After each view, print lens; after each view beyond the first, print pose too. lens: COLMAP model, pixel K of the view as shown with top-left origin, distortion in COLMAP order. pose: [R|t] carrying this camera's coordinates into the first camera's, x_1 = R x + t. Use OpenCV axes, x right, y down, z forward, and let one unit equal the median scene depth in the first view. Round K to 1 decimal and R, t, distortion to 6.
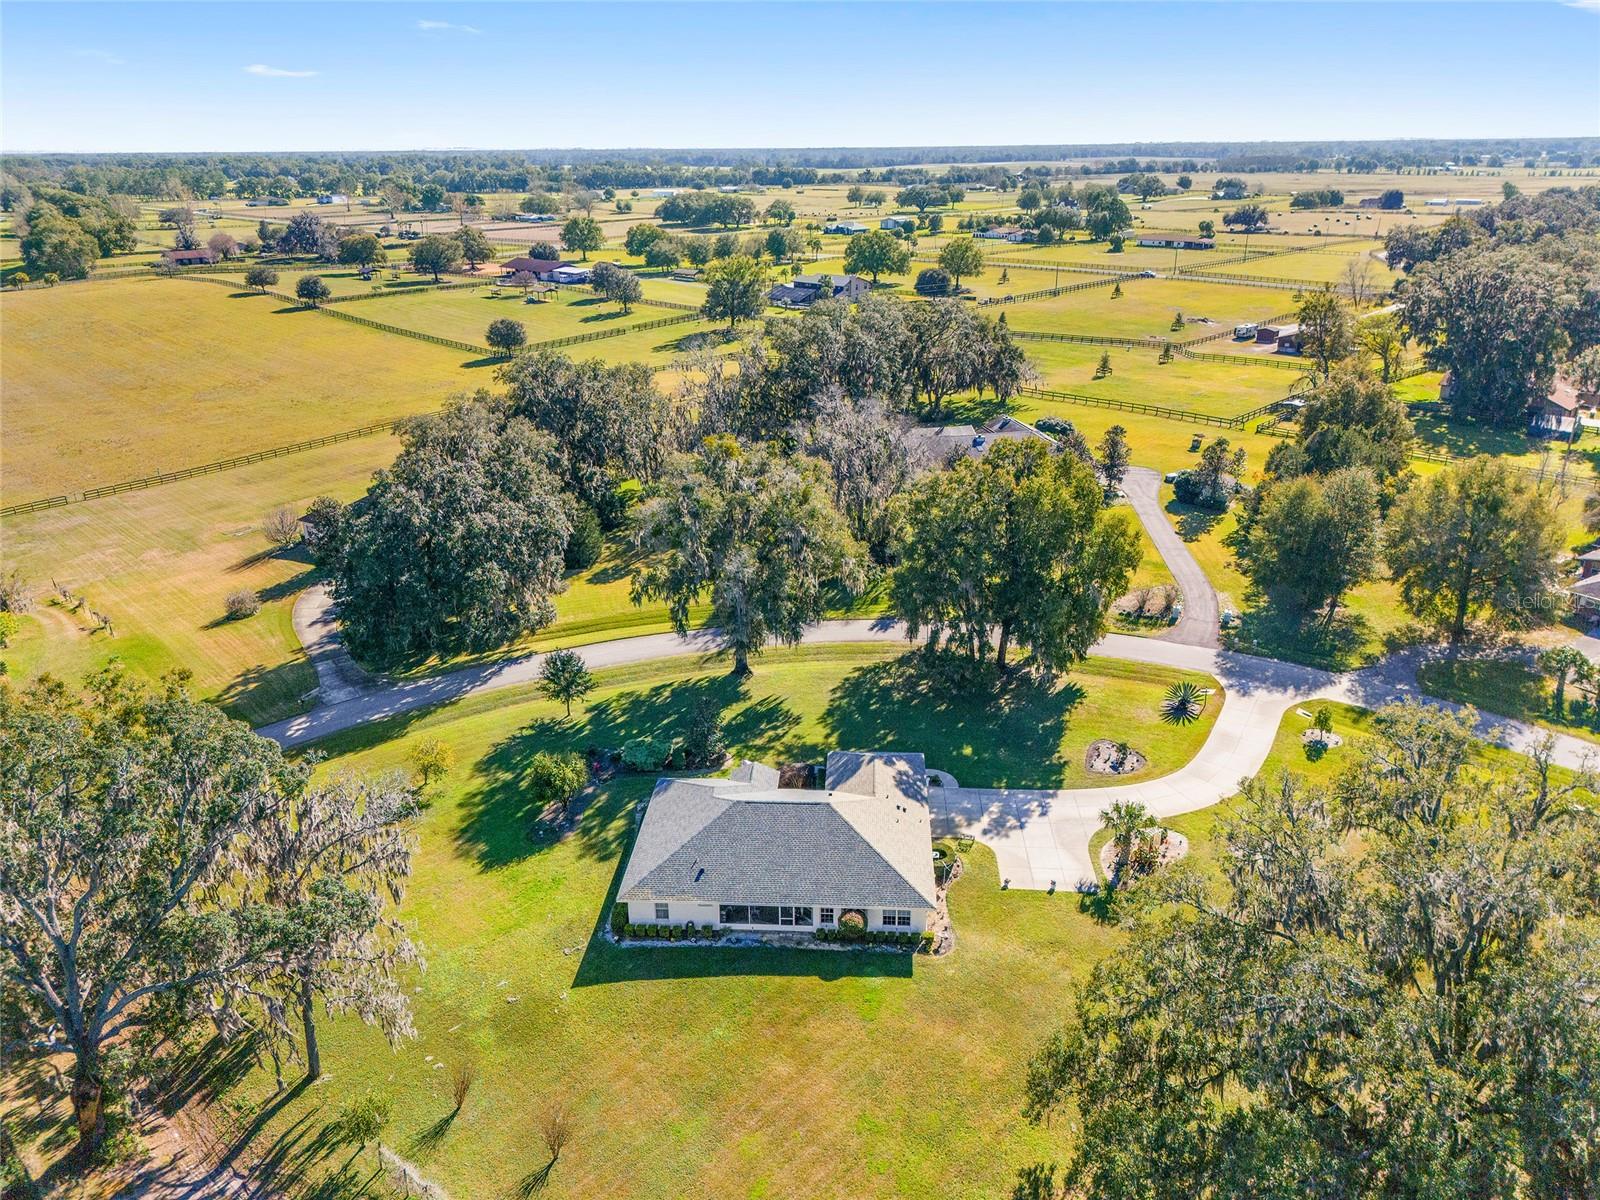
lens RADIAL K [[1173.6, 0, 800.0], [0, 1173.6, 600.0], [0, 0, 1]] dist [0.102183, -0.136413]
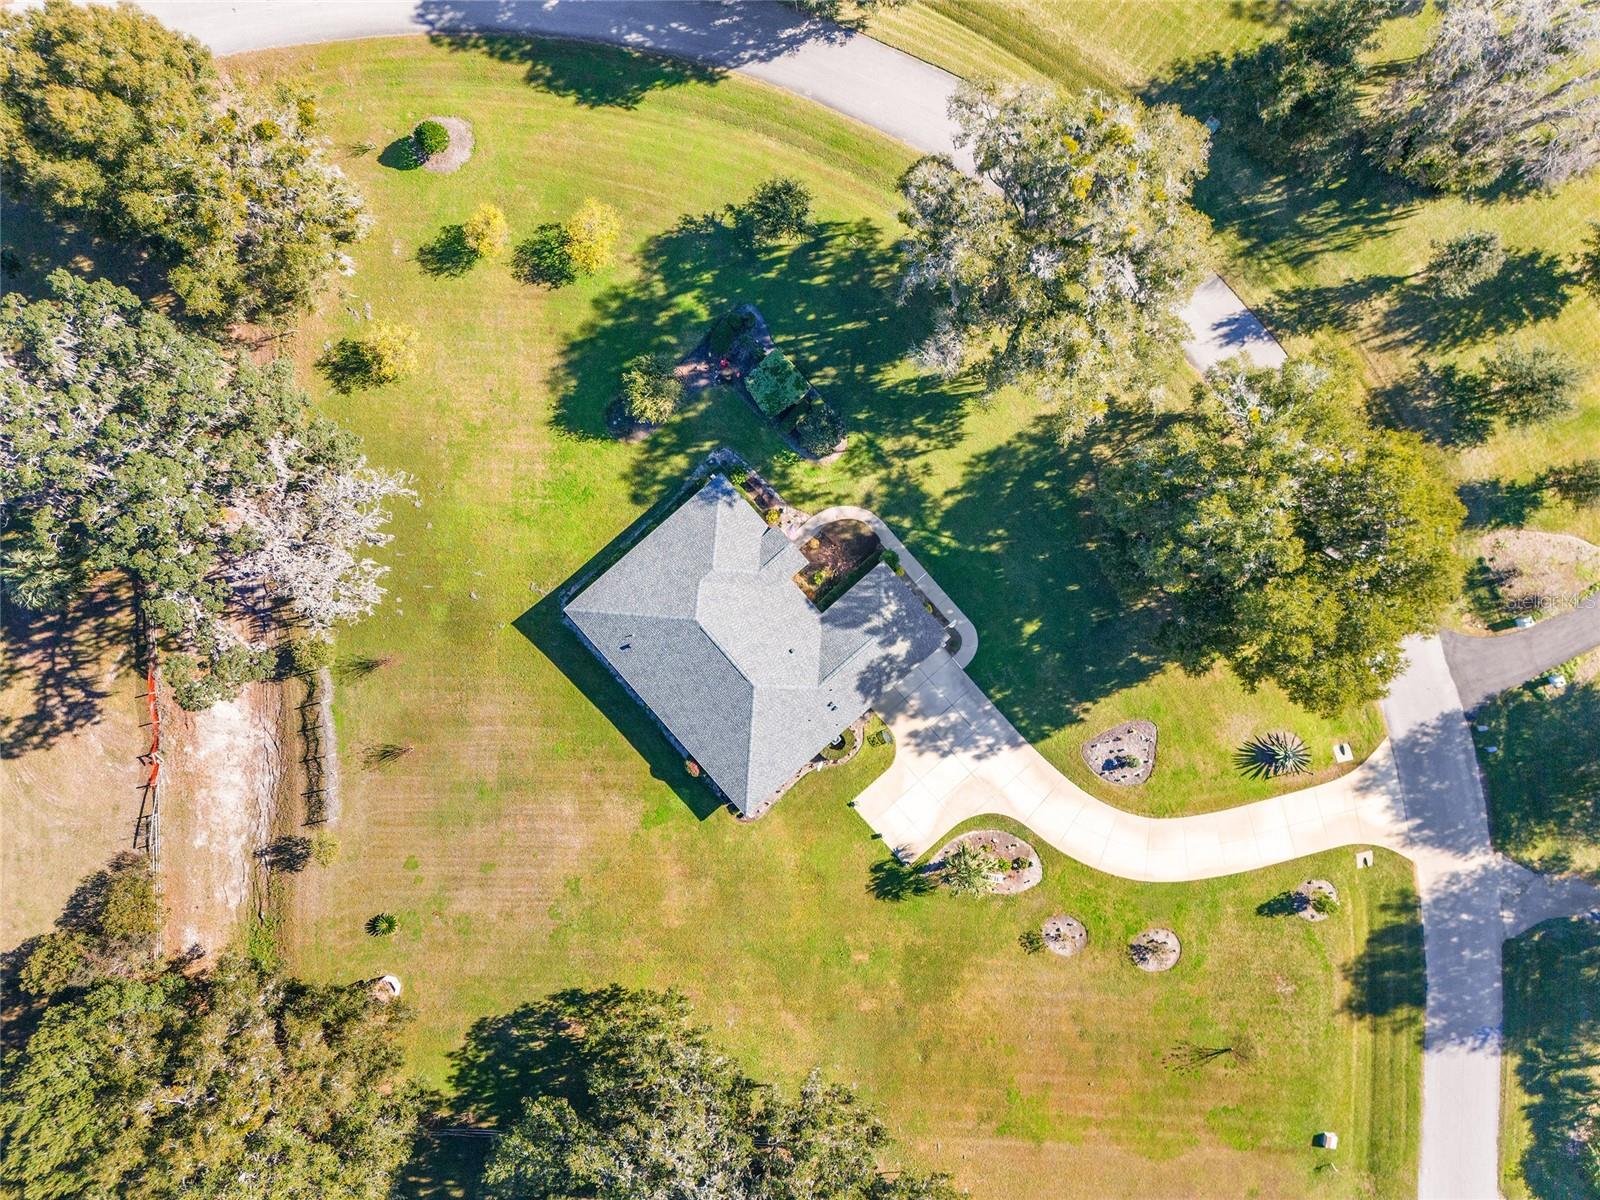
lens RADIAL K [[1173.6, 0, 800.0], [0, 1173.6, 600.0], [0, 0, 1]] dist [0.102183, -0.136413]
pose [[0.703205, 0.710256, 0.032237, -0.036058], [-0.274379, 0.229268, 0.933891, -0.872762], [0.655911, -0.665562, 0.356102, 0.739469]]
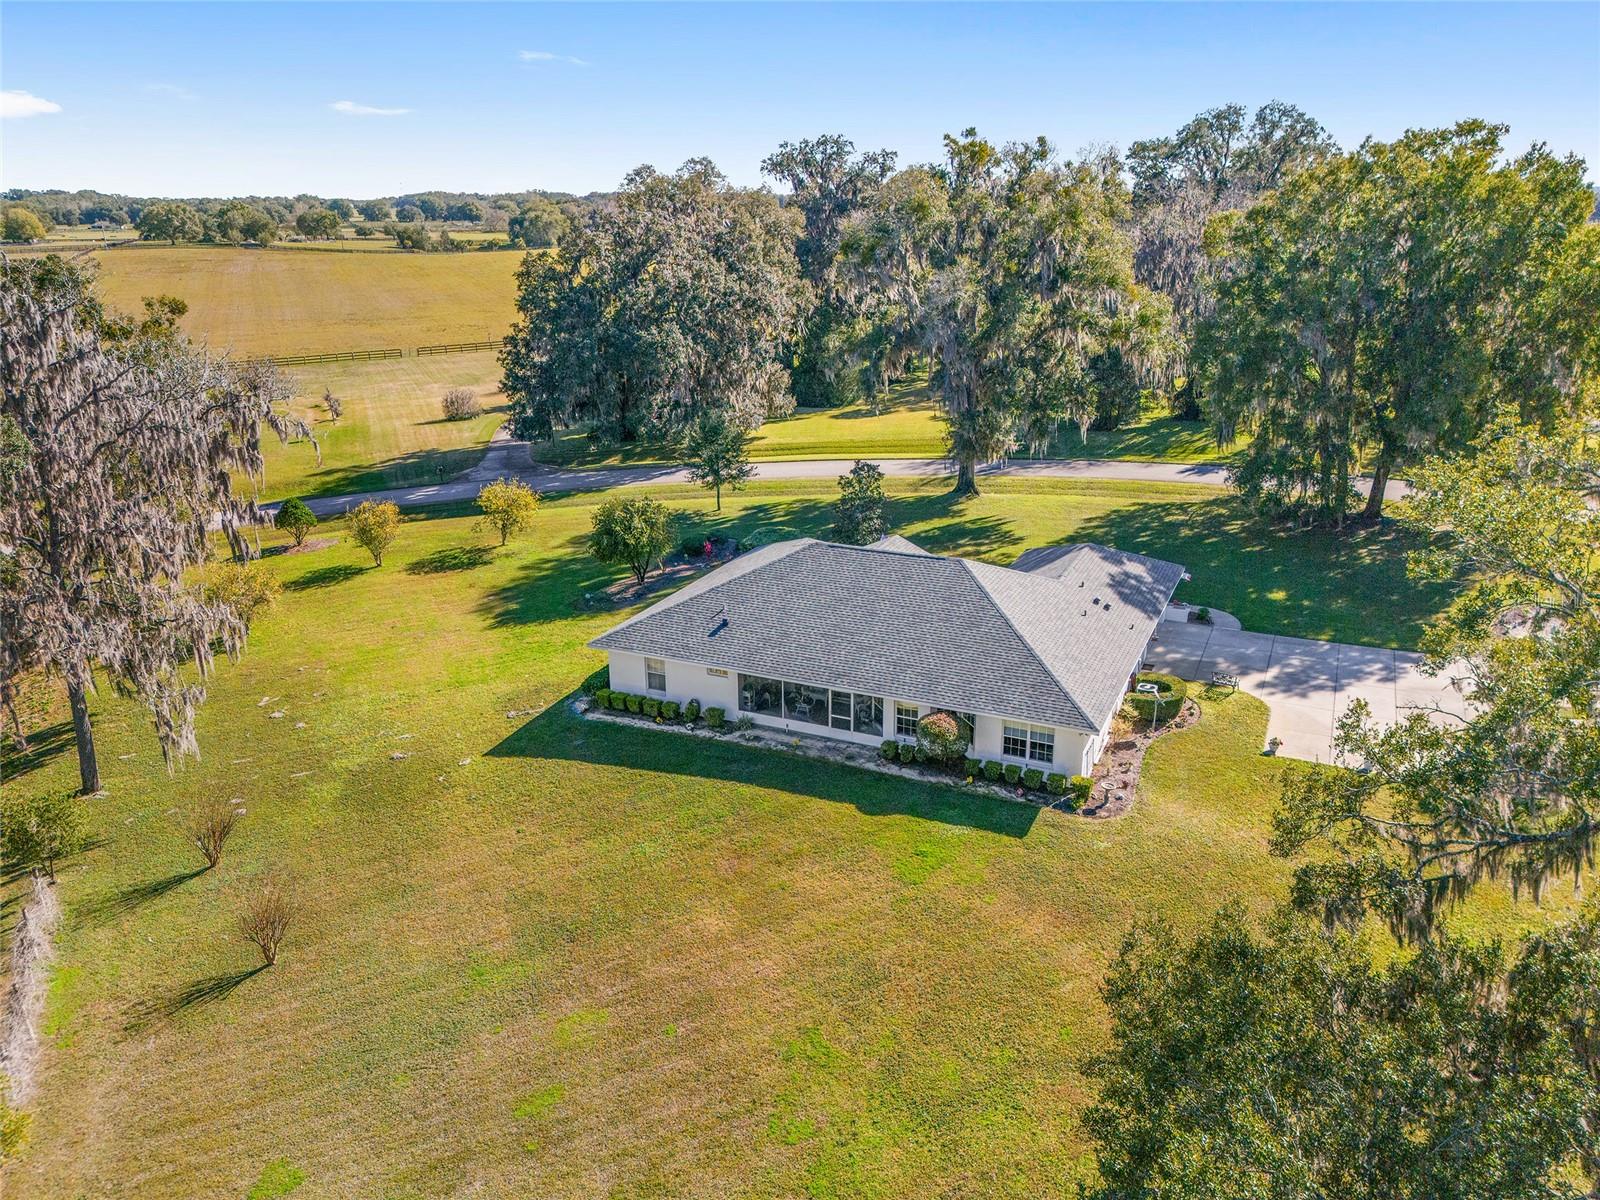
lens RADIAL K [[1172.4, 0, 800.0], [0, 1172.4, 600.0], [0, 0, 1]] dist [0.121333, -0.150794]
pose [[0.932018, 0.120505, -0.341791, 0.159020], [-0.134332, 0.990791, -0.016984, 0.223231], [0.336597, 0.061743, 0.939622, 0.443866]]
